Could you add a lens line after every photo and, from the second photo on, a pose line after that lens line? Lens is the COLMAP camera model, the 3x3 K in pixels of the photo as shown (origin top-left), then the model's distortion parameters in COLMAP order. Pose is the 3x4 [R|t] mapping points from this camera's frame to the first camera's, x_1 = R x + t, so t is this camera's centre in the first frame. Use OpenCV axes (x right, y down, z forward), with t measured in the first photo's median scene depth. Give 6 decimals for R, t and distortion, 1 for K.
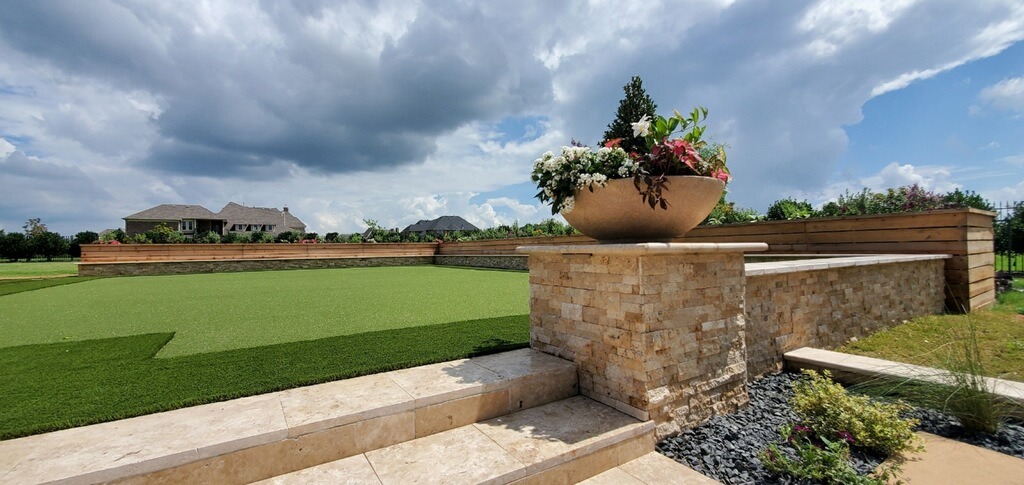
lens RADIAL K [[405.2, 0, 511.6], [0, 405.2, 243.7], [0, 0, 1]] dist [0.003457, 0.000042]
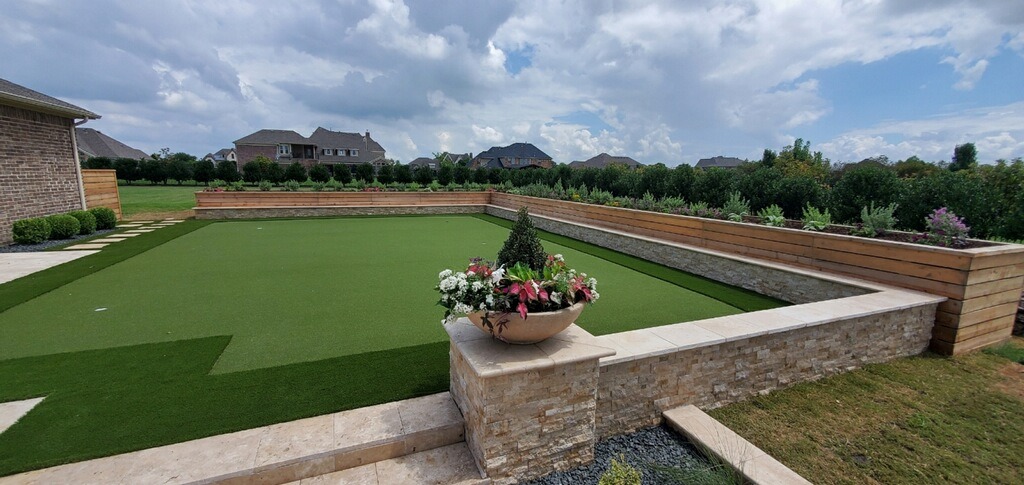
lens RADIAL K [[405.2, 0, 510.8], [0, 405.2, 245.3], [0, 0, 1]] dist [0.003457, 0.000042]
pose [[0.983928, 0.062318, -0.167338, 0.518719], [-0.031934, 0.983427, 0.178470, -0.559566], [0.175686, -0.170257, 0.969612, -0.233077]]
